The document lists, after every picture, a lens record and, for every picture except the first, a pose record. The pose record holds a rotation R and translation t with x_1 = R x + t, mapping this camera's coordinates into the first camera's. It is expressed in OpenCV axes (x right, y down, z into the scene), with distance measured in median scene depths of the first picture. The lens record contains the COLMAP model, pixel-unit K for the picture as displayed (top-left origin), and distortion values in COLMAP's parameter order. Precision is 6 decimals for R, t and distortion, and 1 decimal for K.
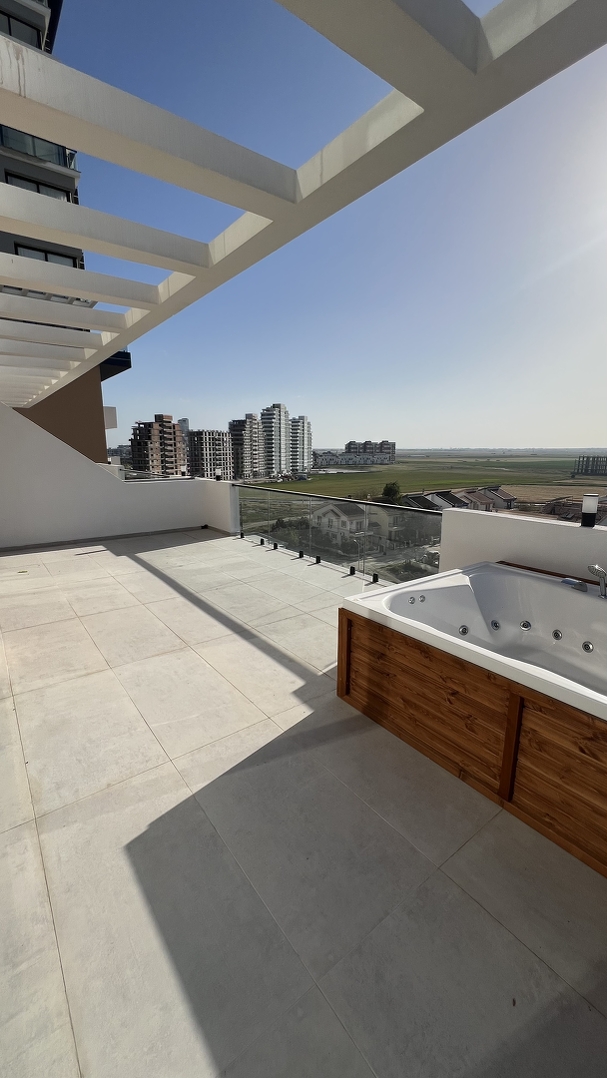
lens RADIAL K [[434.7, 0, 305.3], [0, 434.7, 538.7], [0, 0, 1]] dist [-0.000355, 0.000005]
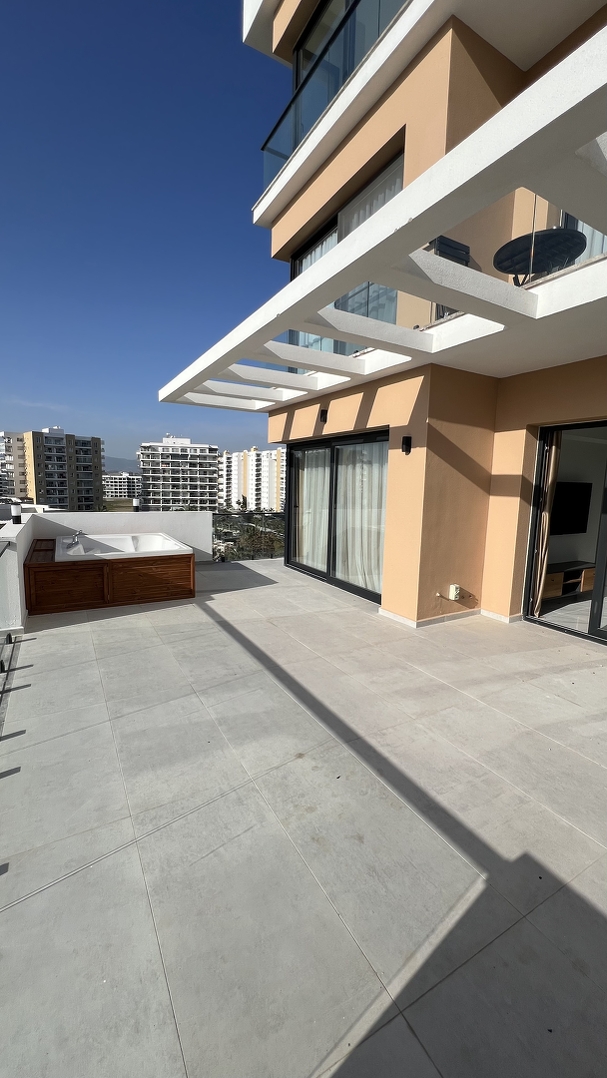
lens RADIAL K [[434.7, 0, 305.3], [0, 434.7, 538.7], [0, 0, 1]] dist [-0.000355, 0.000005]
pose [[-0.990917, -0.041381, 0.127951, -0.433276], [0.003011, 0.944411, 0.328753, -0.360077], [-0.134442, 0.326153, -0.935708, 1.708956]]
